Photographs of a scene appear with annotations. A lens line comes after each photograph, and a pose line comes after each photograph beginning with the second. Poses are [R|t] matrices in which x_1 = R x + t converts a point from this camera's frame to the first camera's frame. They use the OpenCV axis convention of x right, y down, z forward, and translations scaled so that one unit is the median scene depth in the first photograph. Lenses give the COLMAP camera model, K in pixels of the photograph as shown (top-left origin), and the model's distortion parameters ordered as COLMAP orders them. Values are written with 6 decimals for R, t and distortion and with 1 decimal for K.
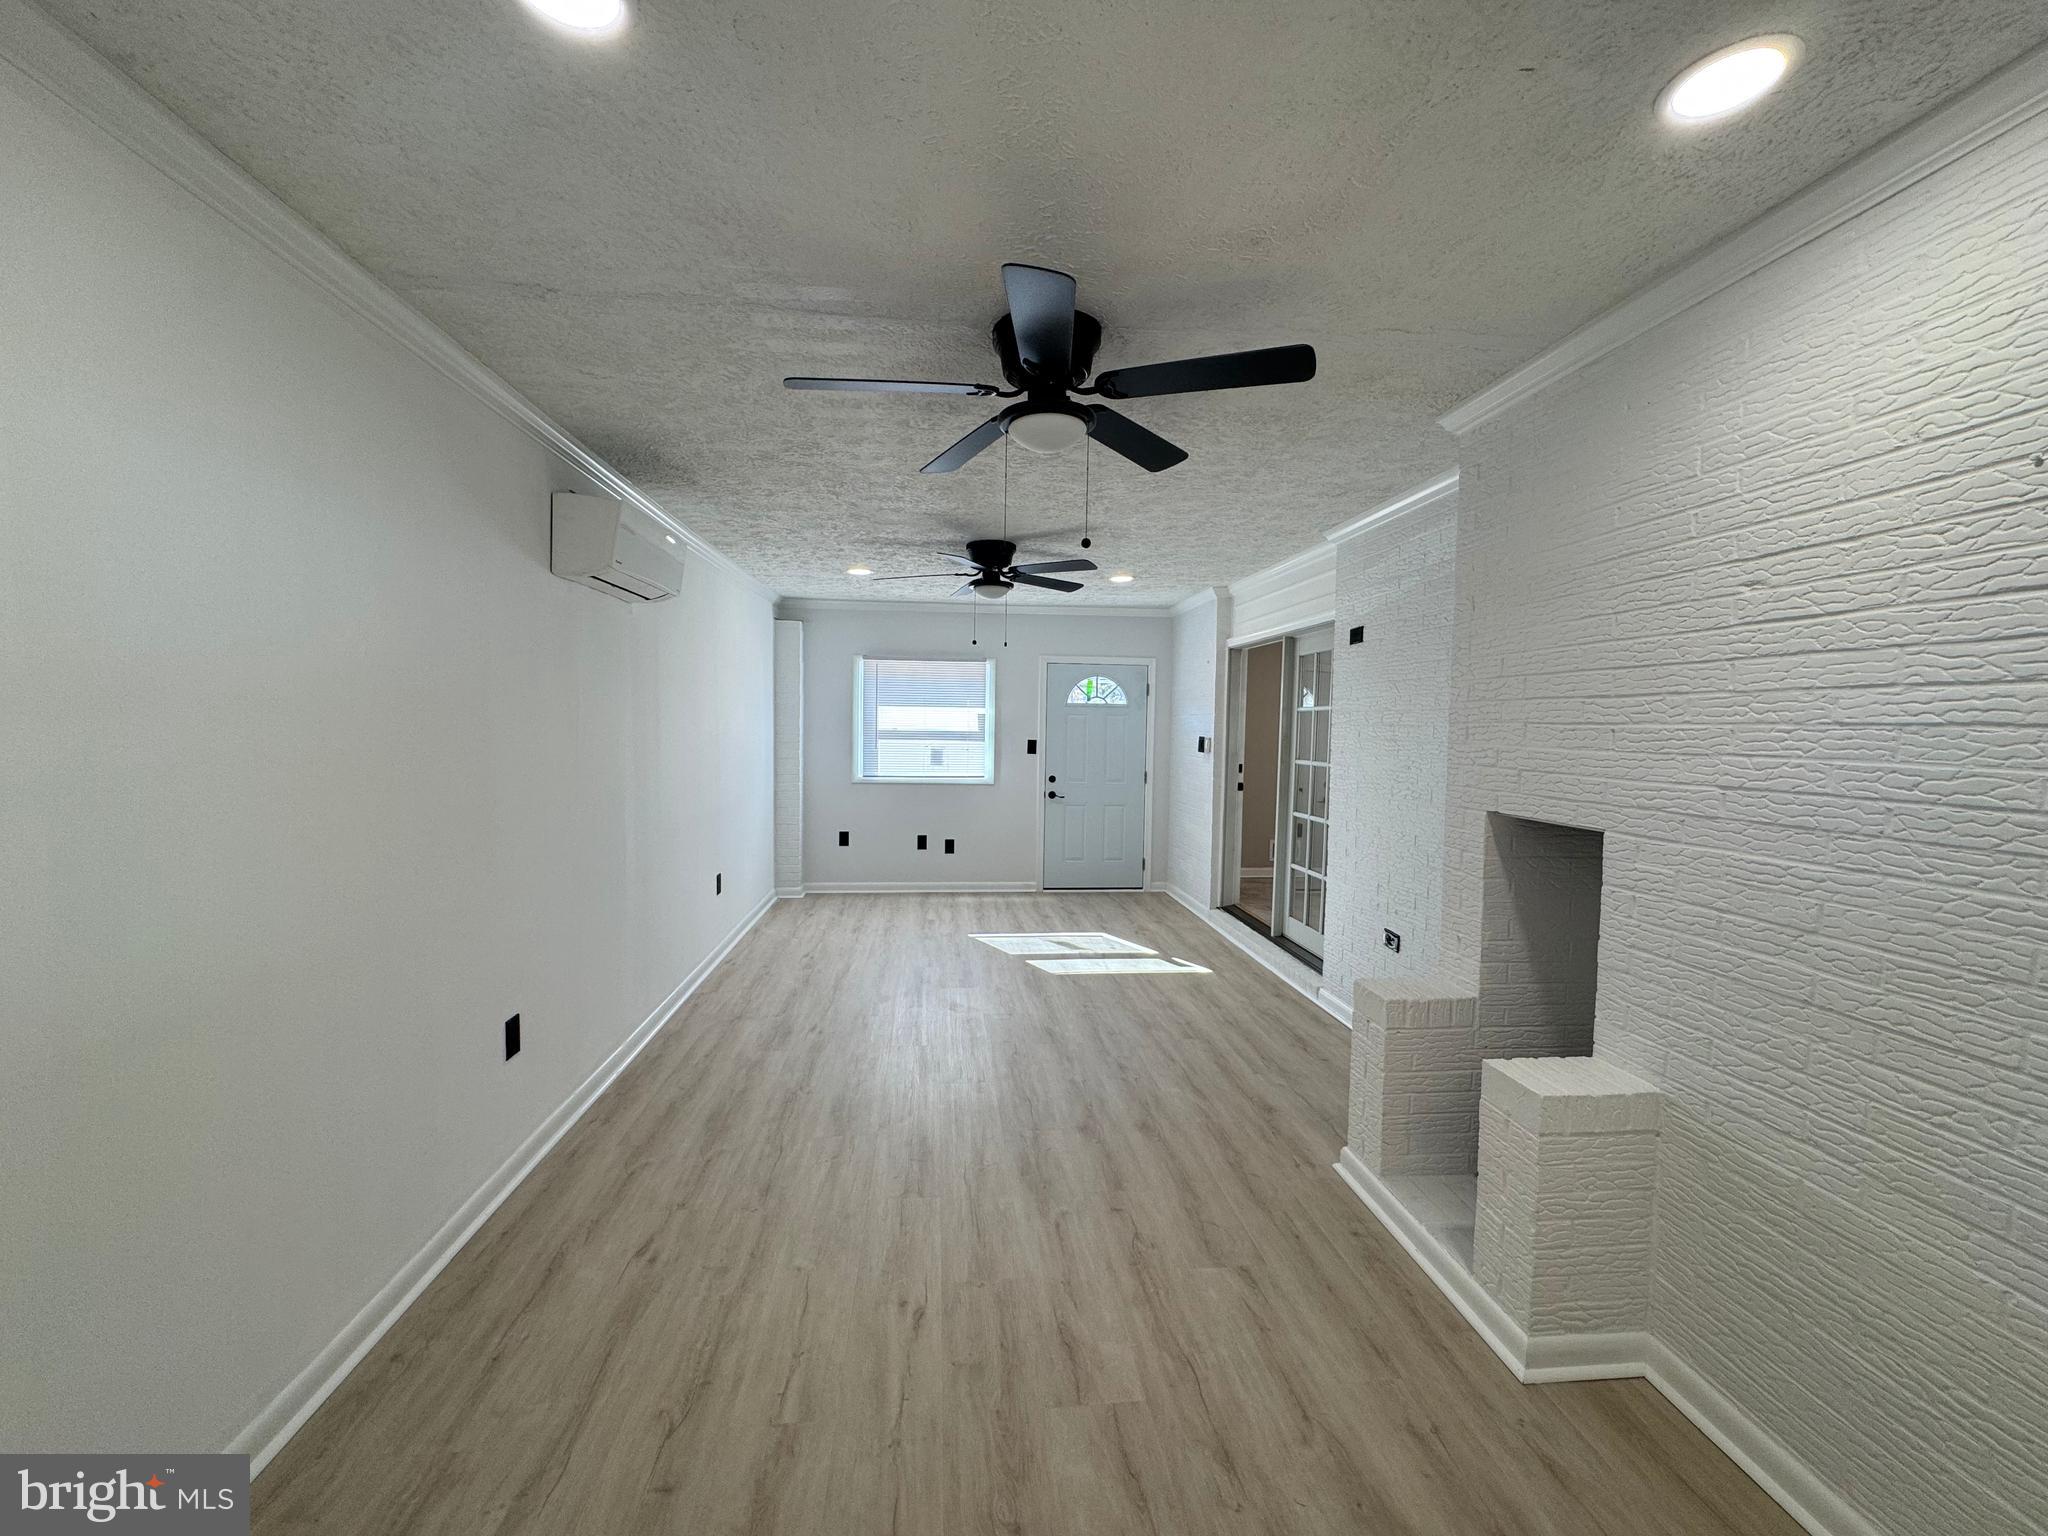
lens RADIAL K [[812.5, 0, 1018.6], [0, 812.5, 766.2], [0, 0, 1]] dist [-0.013202, 0.000587]
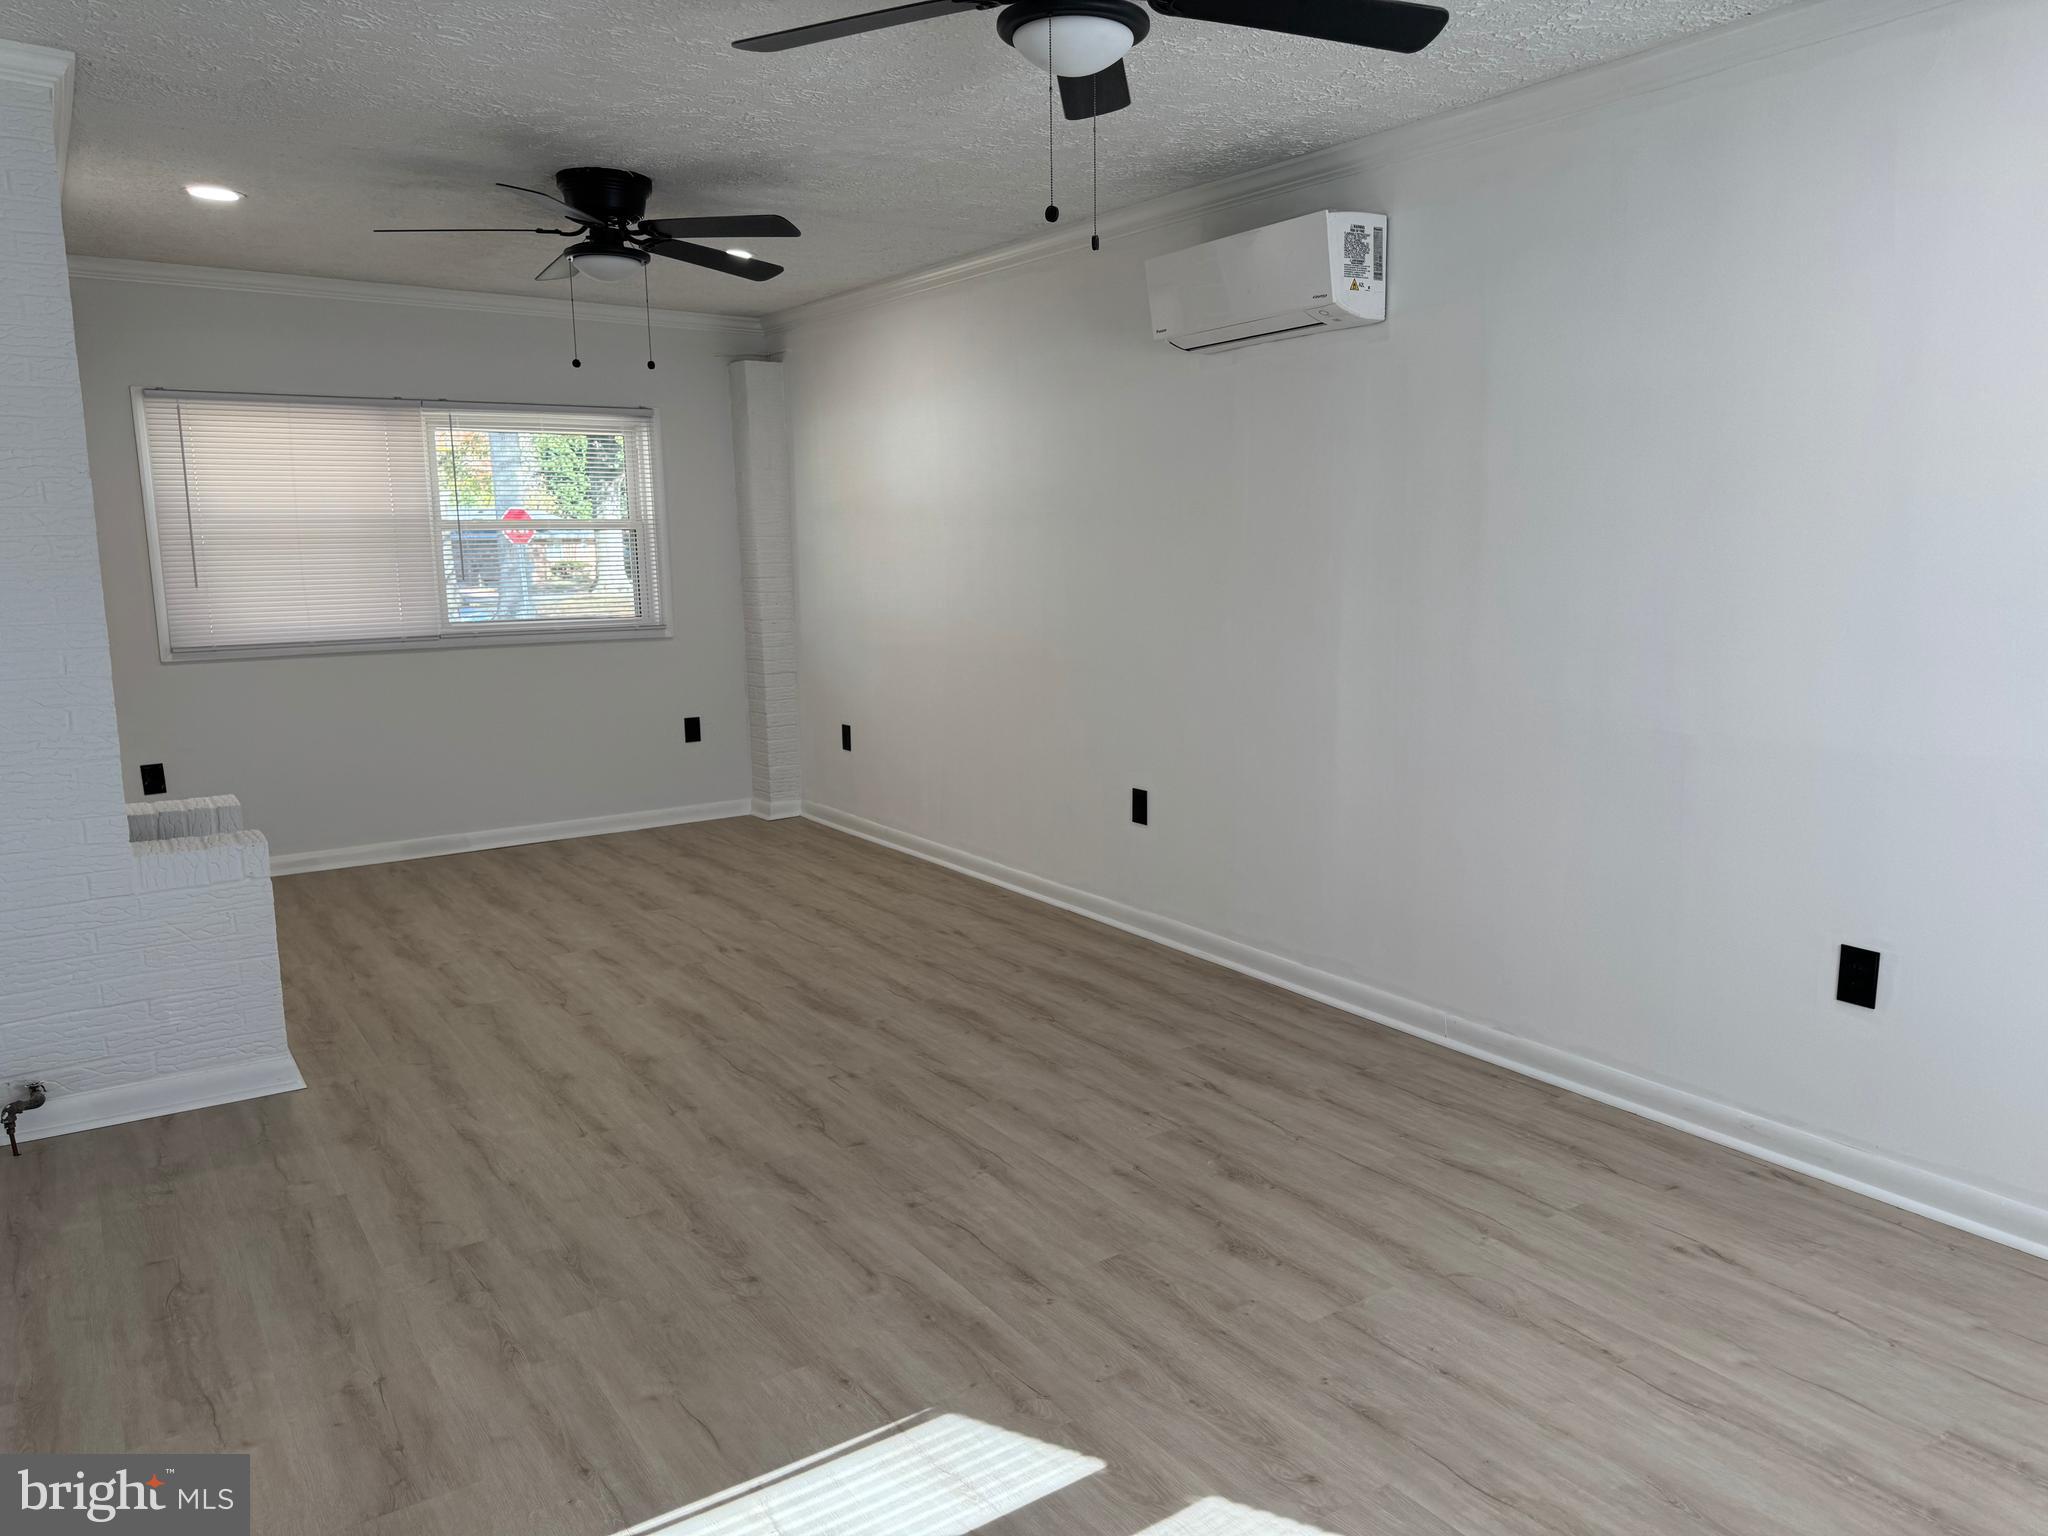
lens RADIAL K [[1440.3, 0, 1014.9], [0, 1440.3, 774.0], [0, 0, 1]] dist [0.049075, -0.074431]
pose [[-0.884169, 0.070733, -0.461782, 0.370987], [-0.029277, 0.978139, 0.205882, -0.090994], [0.466250, 0.195554, -0.862769, 2.221647]]
